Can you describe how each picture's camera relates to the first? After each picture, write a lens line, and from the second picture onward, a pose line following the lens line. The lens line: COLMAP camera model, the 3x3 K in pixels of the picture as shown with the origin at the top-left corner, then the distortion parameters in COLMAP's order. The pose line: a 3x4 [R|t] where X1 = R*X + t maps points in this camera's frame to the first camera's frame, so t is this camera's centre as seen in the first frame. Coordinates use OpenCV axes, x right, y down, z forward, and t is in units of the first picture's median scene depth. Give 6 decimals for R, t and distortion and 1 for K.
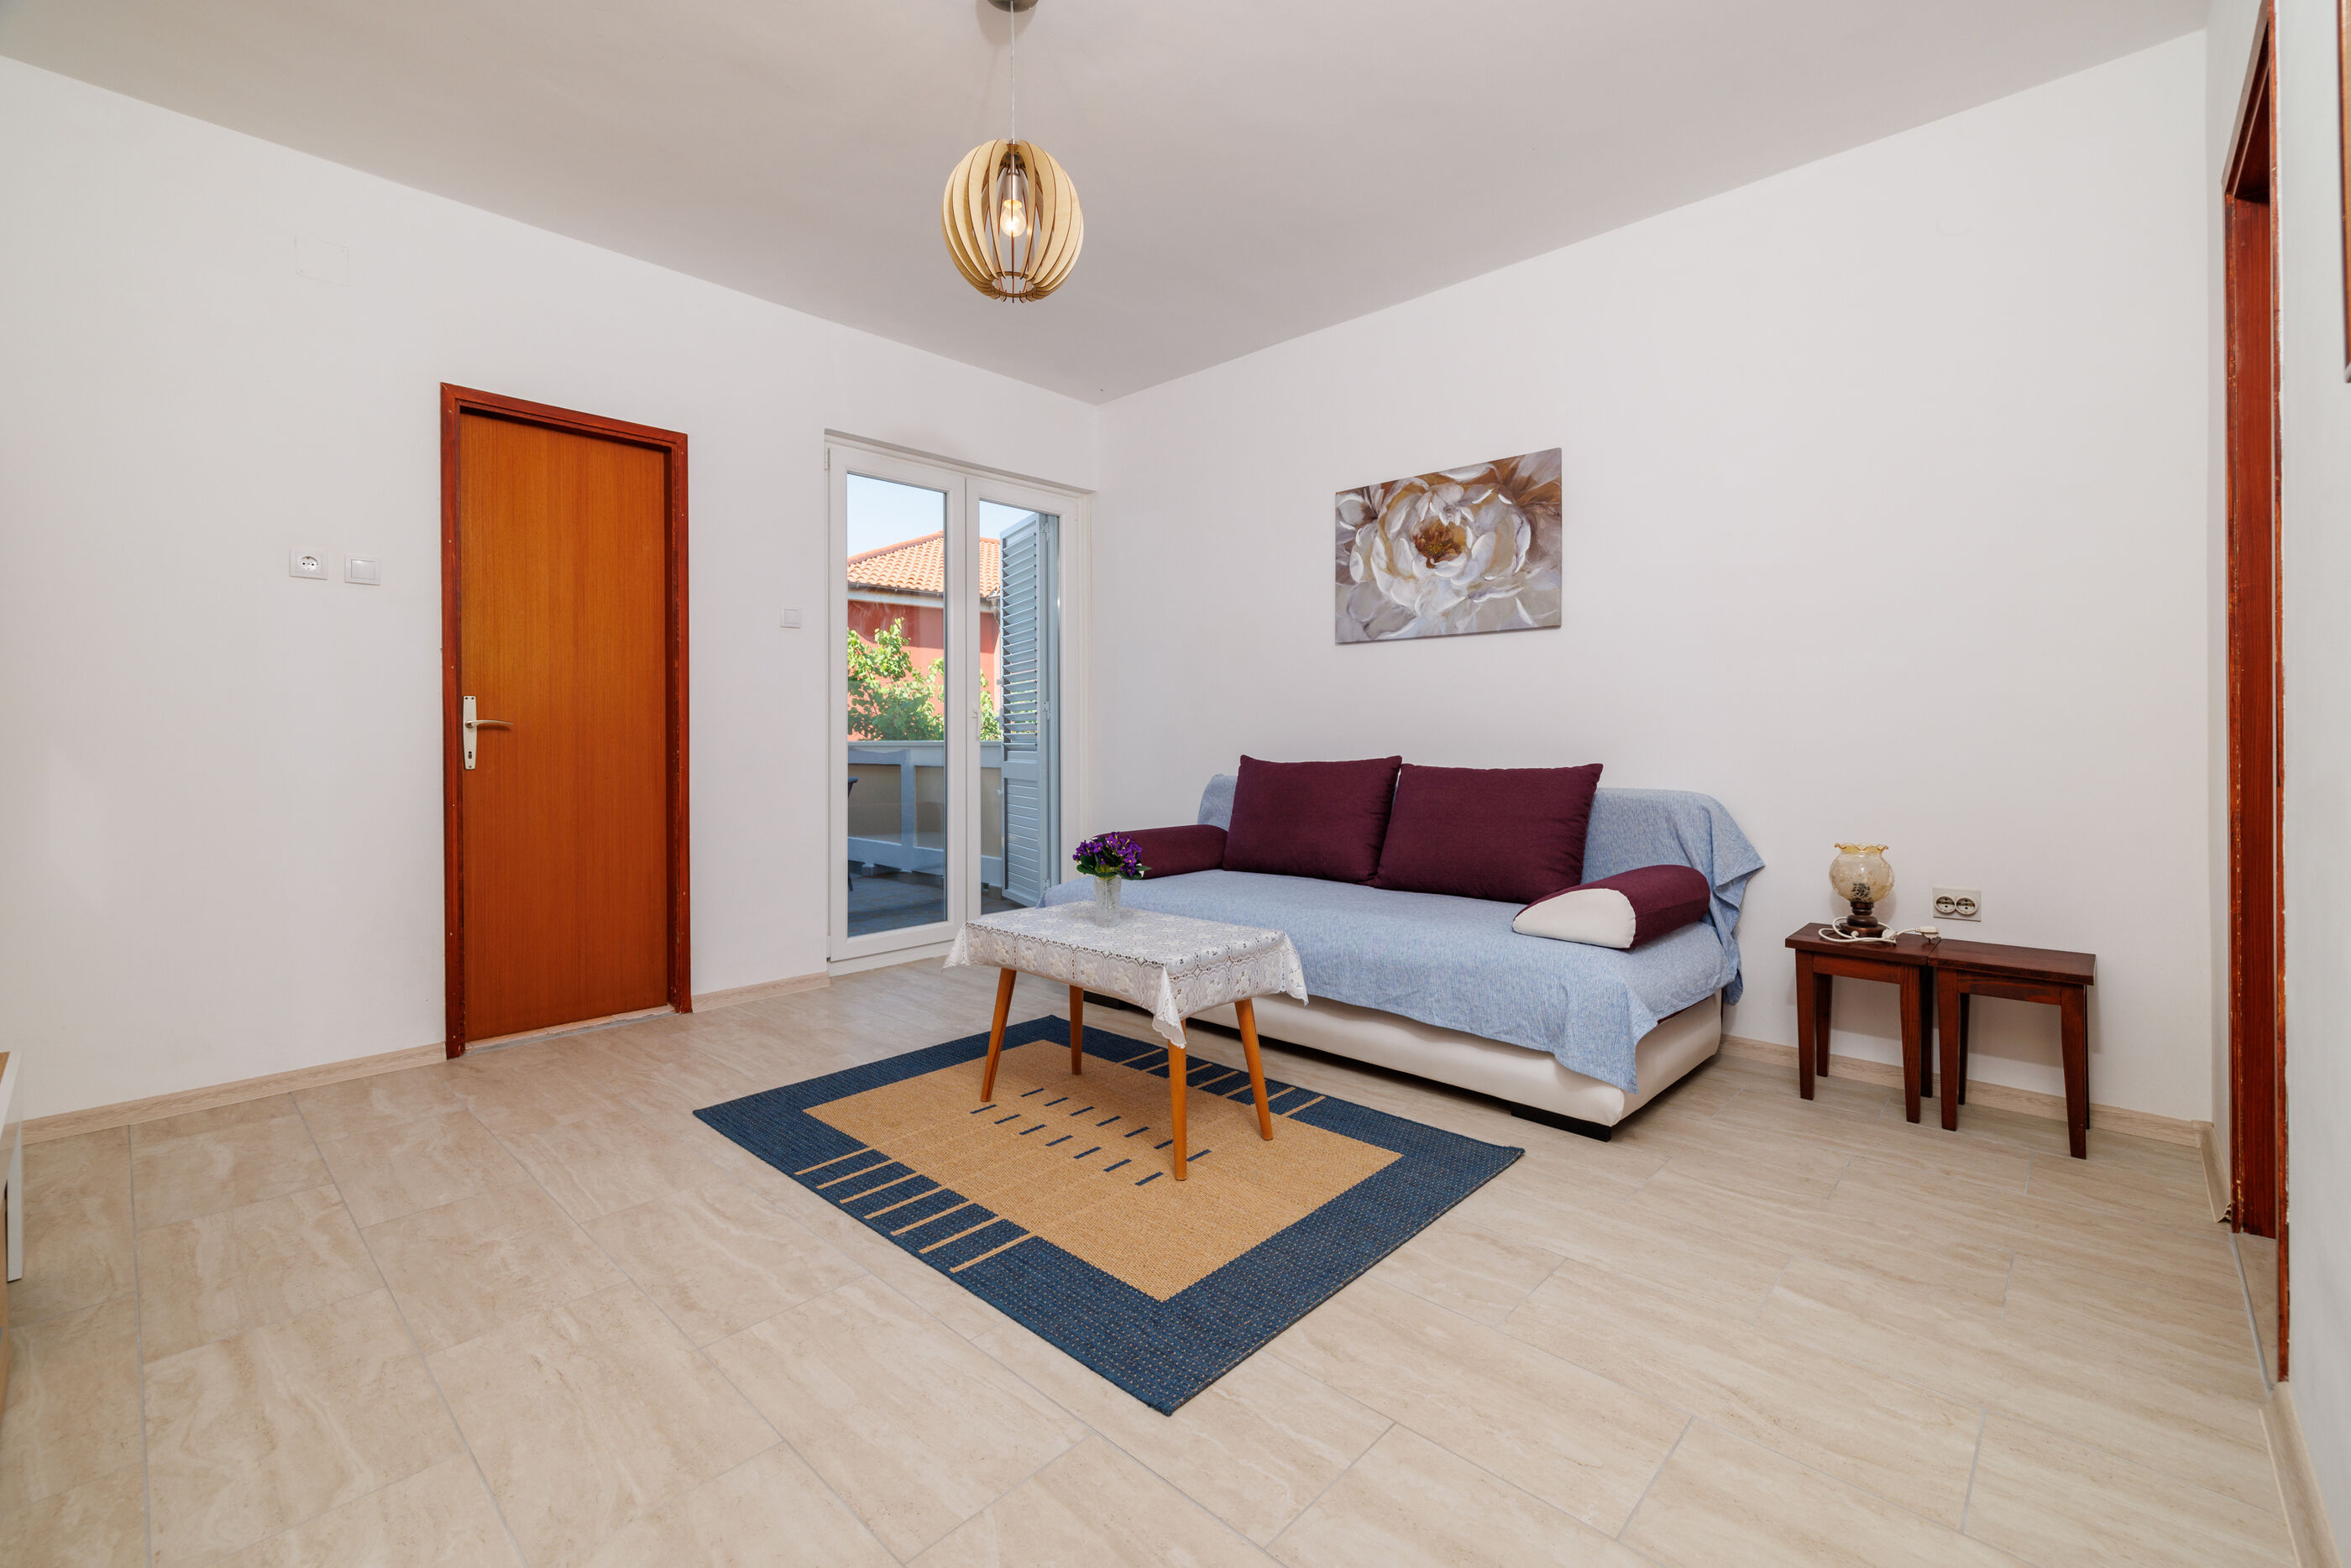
lens RADIAL K [[995.9, 0, 1185.5], [0, 995.9, 727.7], [0, 0, 1]] dist [0.003155, -0.000121]
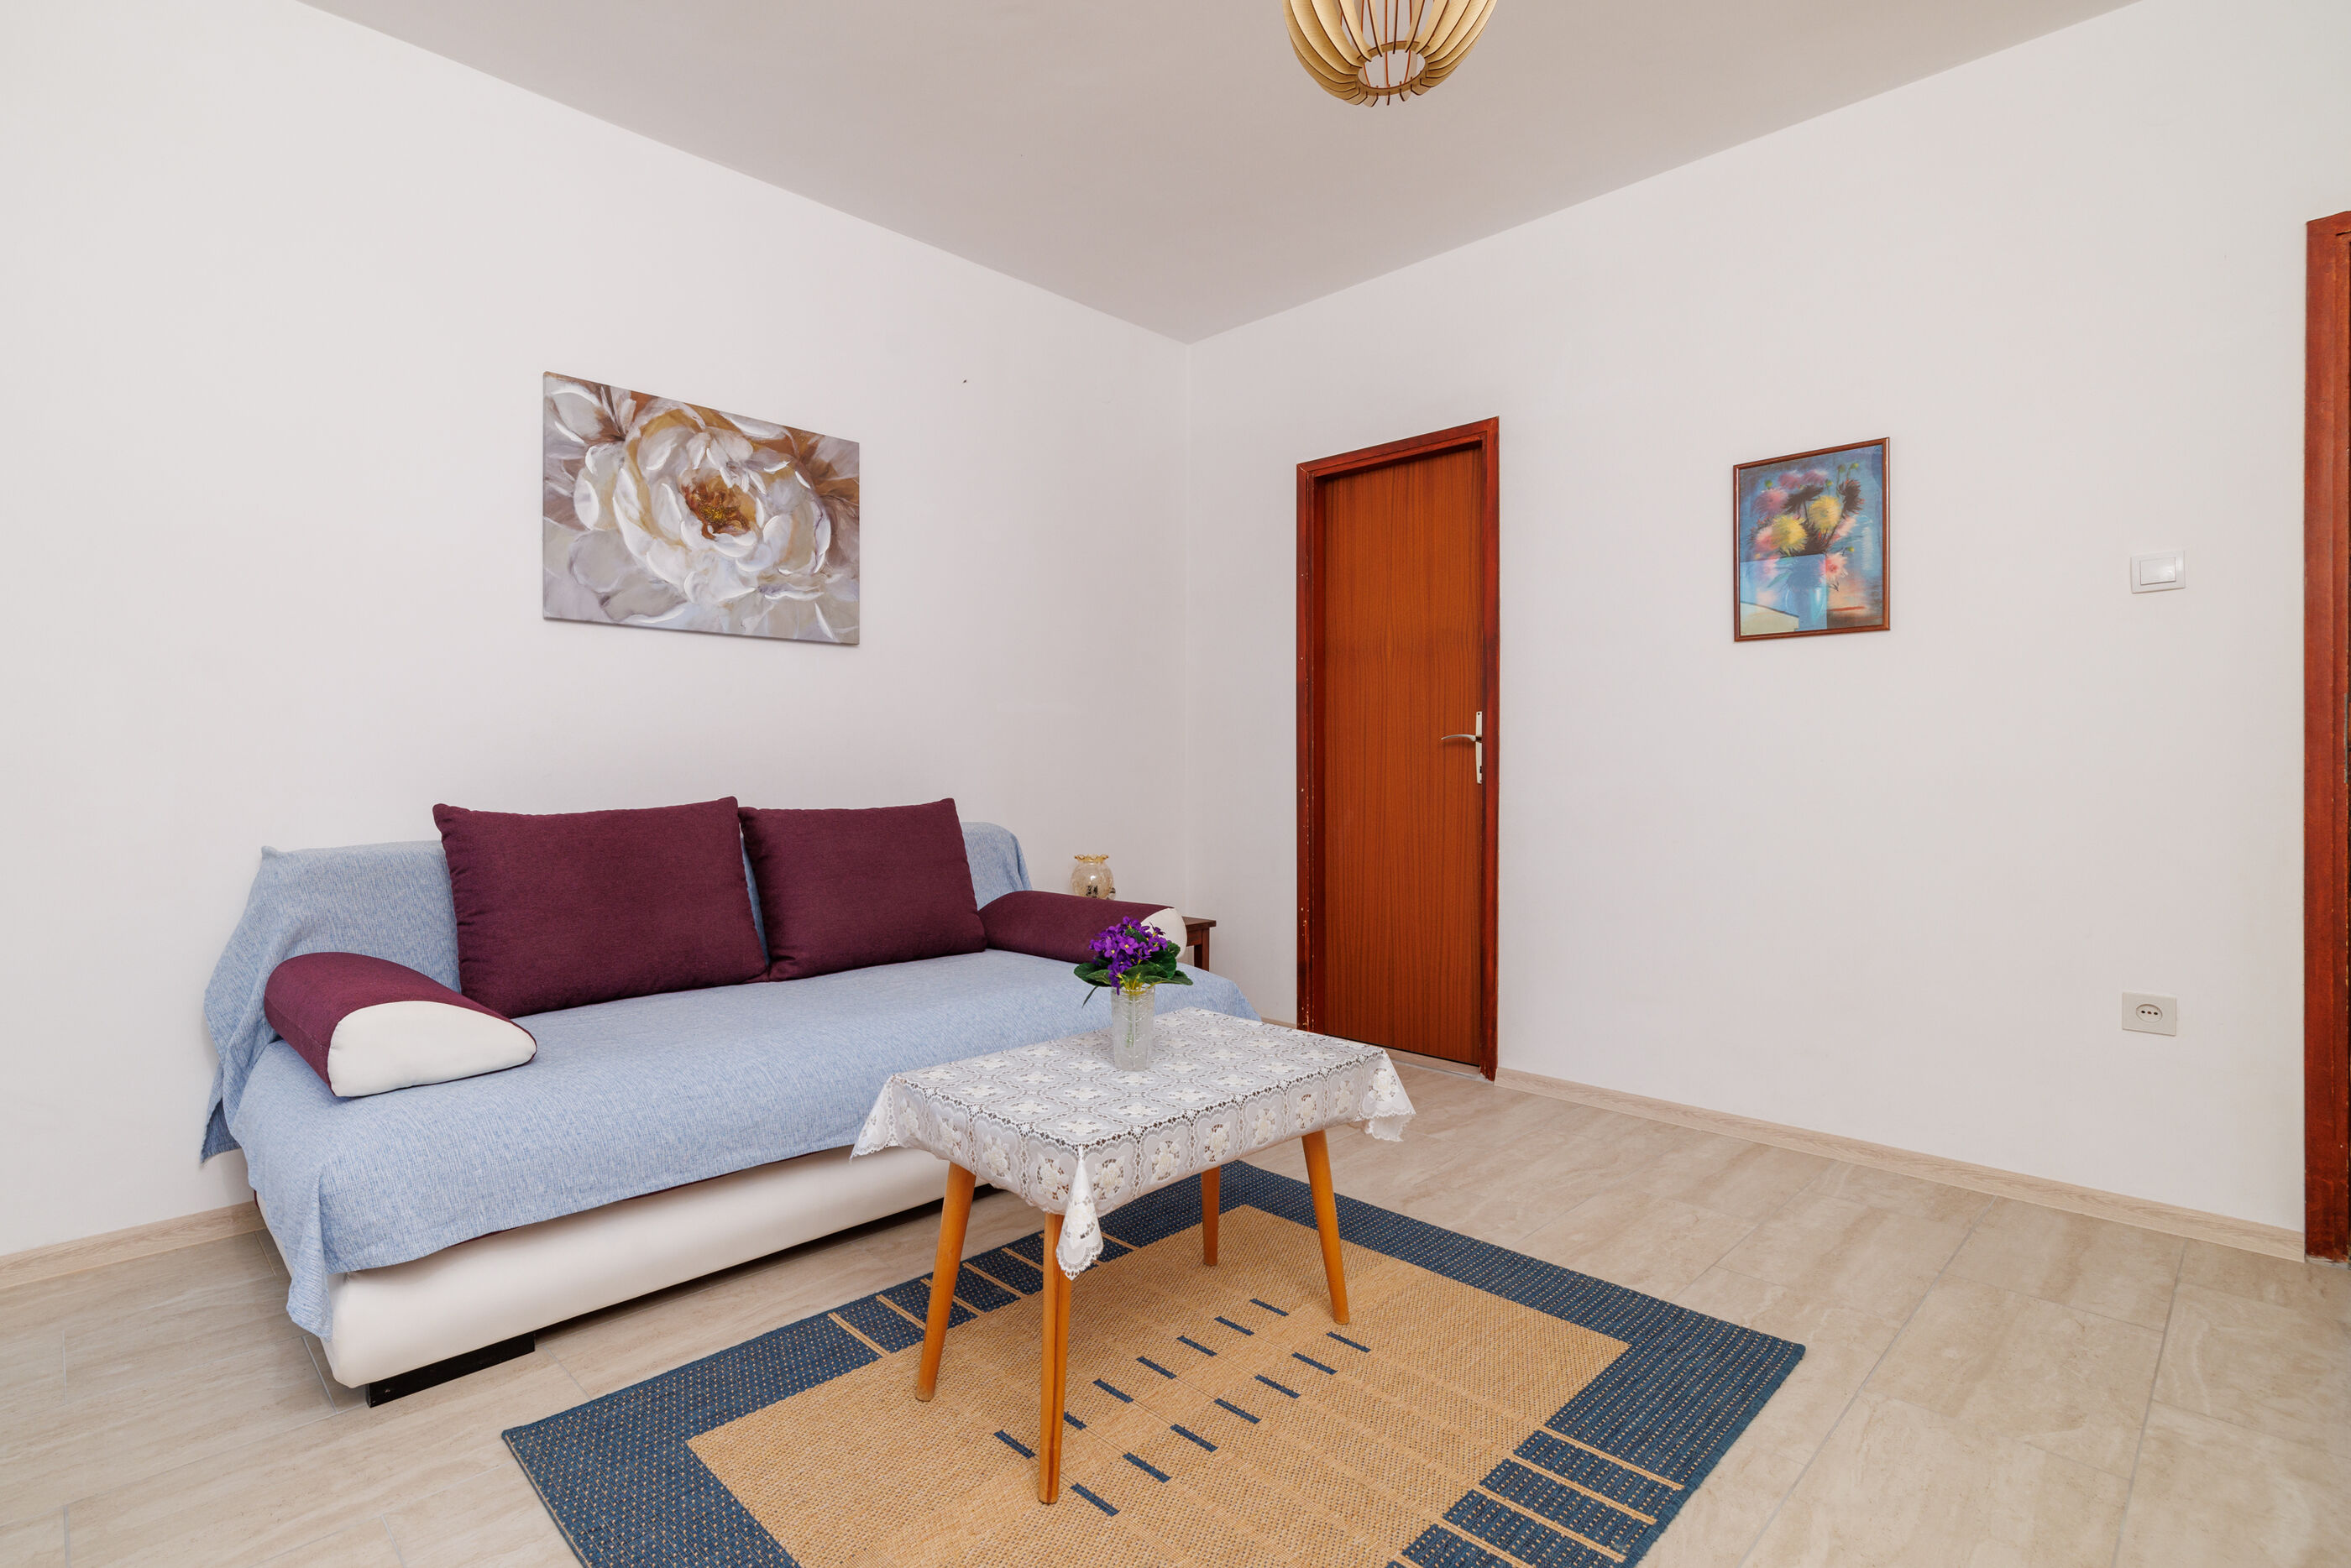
lens RADIAL K [[1105.6, 0, 1040.0], [0, 1105.6, 769.3], [0, 0, 1]] dist [-0.000745, 0.000300]
pose [[0.097144, 0.003609, 0.995264, -0.570373], [-0.007856, 0.999965, -0.002860, 0.009368], [-0.995239, -0.007541, 0.097169, 0.725461]]
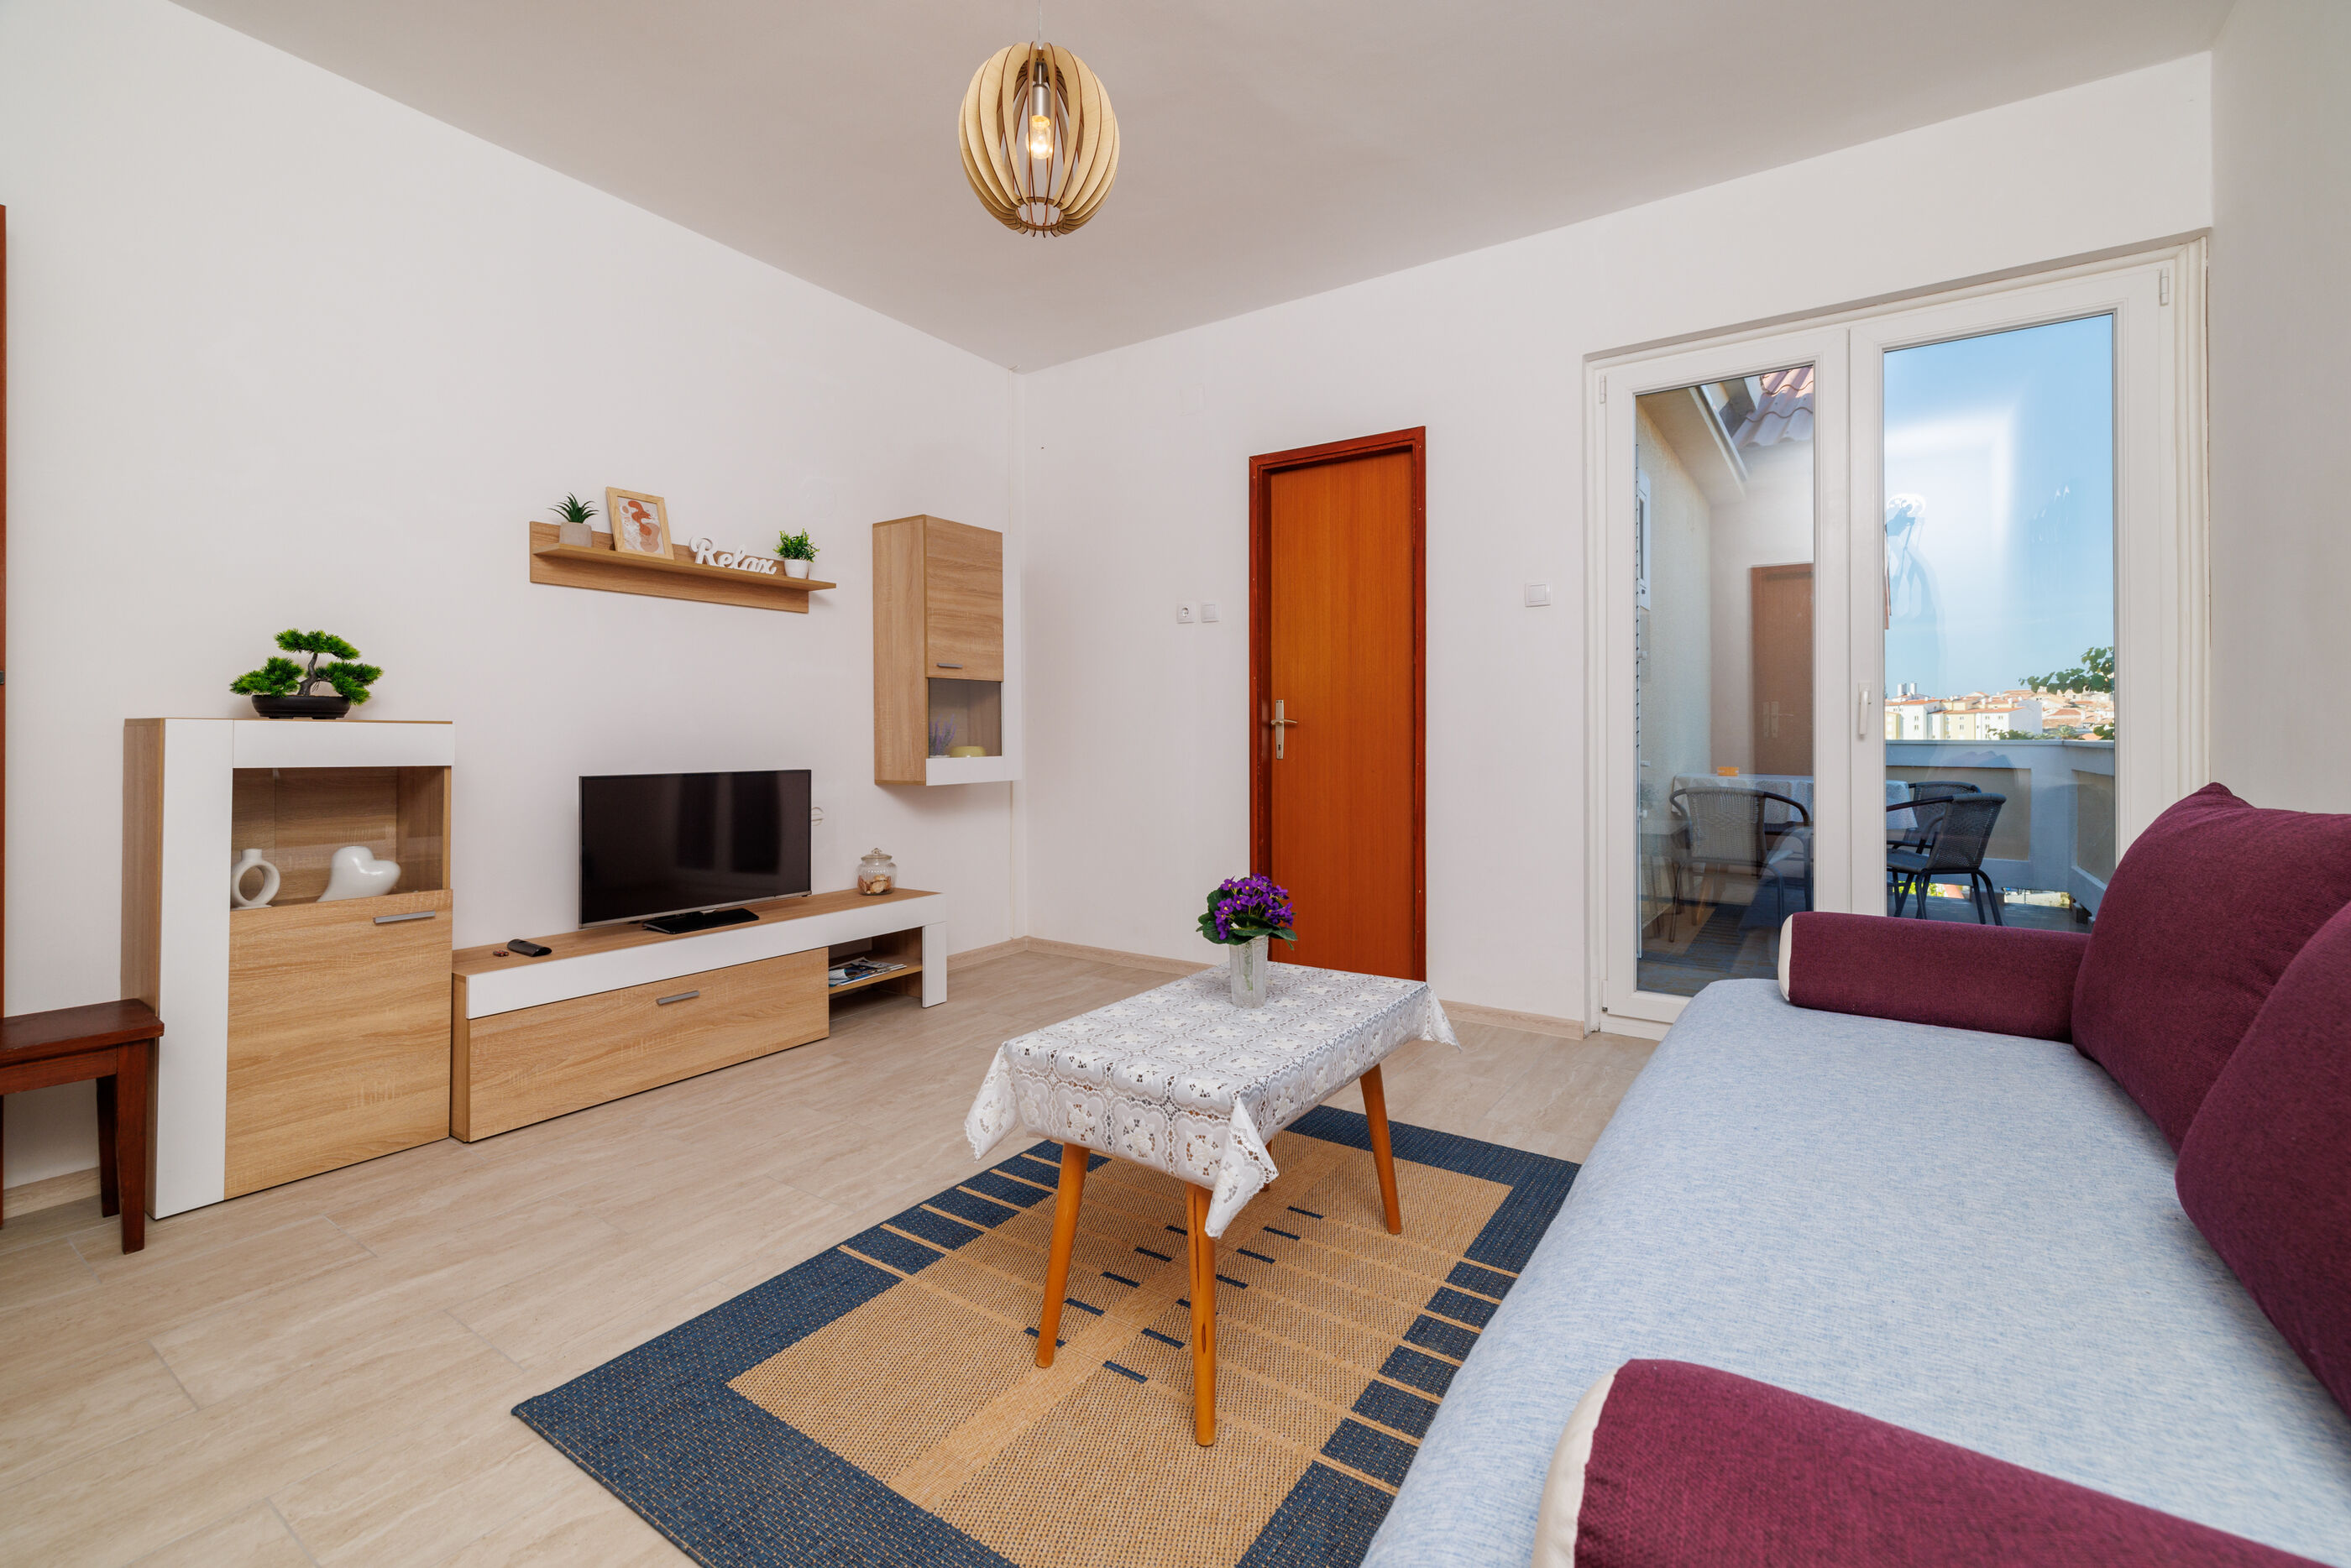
lens RADIAL K [[995.9, 0, 1178.6], [0, 995.9, 733.3], [0, 0, 1]] dist [0.003155, -0.000121]
pose [[0.156452, 0.000458, -0.987685, 0.439675], [0.006806, 0.999976, 0.001542, 0.005640], [0.987662, -0.006963, 0.156446, 0.617477]]
